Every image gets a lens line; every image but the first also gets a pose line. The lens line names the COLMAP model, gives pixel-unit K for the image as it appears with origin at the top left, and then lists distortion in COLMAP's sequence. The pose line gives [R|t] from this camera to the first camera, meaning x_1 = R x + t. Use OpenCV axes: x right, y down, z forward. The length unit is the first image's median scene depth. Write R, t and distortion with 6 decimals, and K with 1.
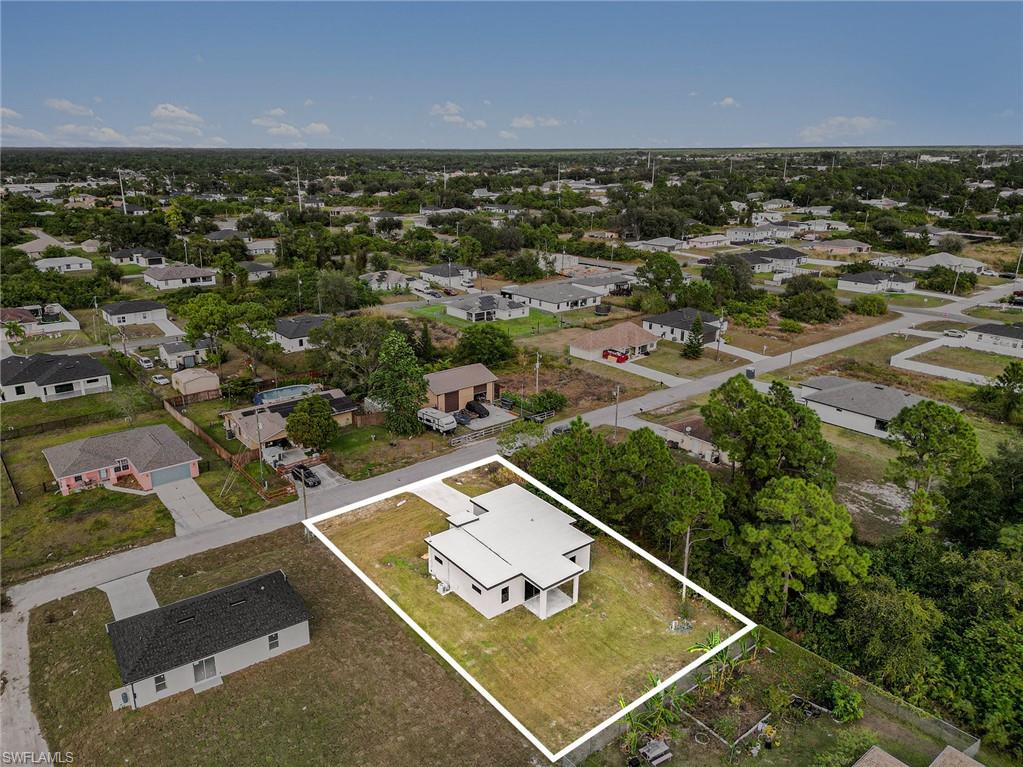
lens RADIAL K [[725.6, 0, 527.9], [0, 725.6, 383.6], [0, 0, 1]] dist [0.086457, -0.003614]
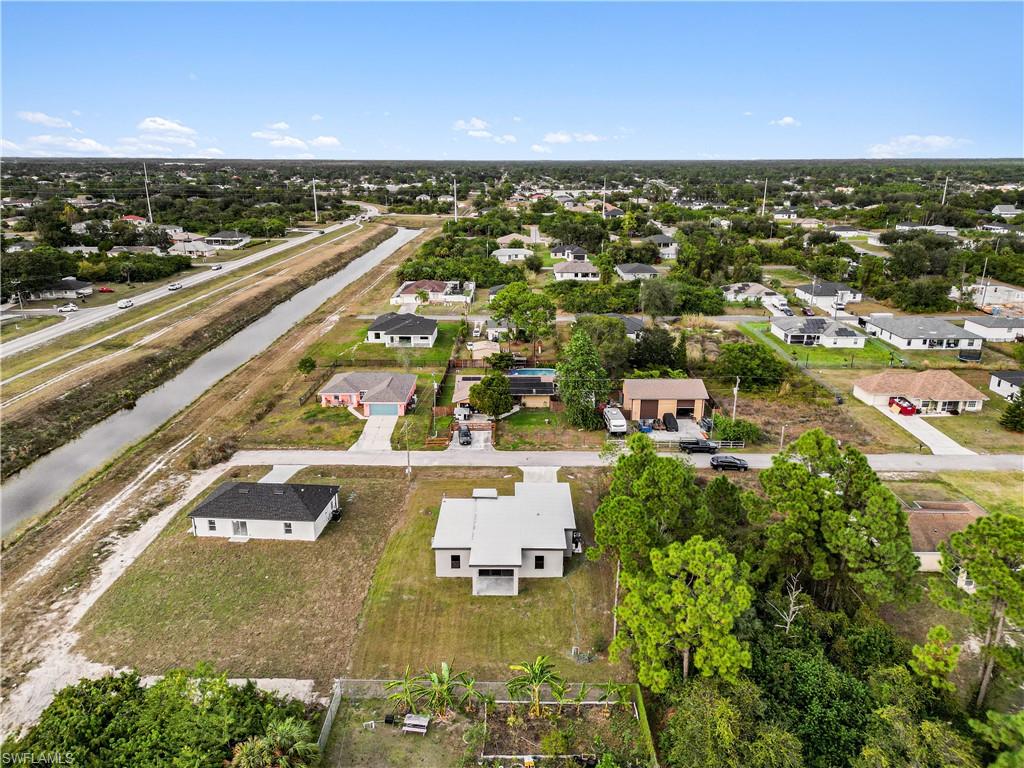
lens RADIAL K [[726.3, 0, 528.4], [0, 726.3, 384.1], [0, 0, 1]] dist [0.086457, -0.003614]
pose [[0.784965, 0.189815, -0.589746, 0.349493], [-0.197125, 0.978960, 0.052709, -0.028843], [0.587343, 0.074879, 0.805867, 0.081938]]
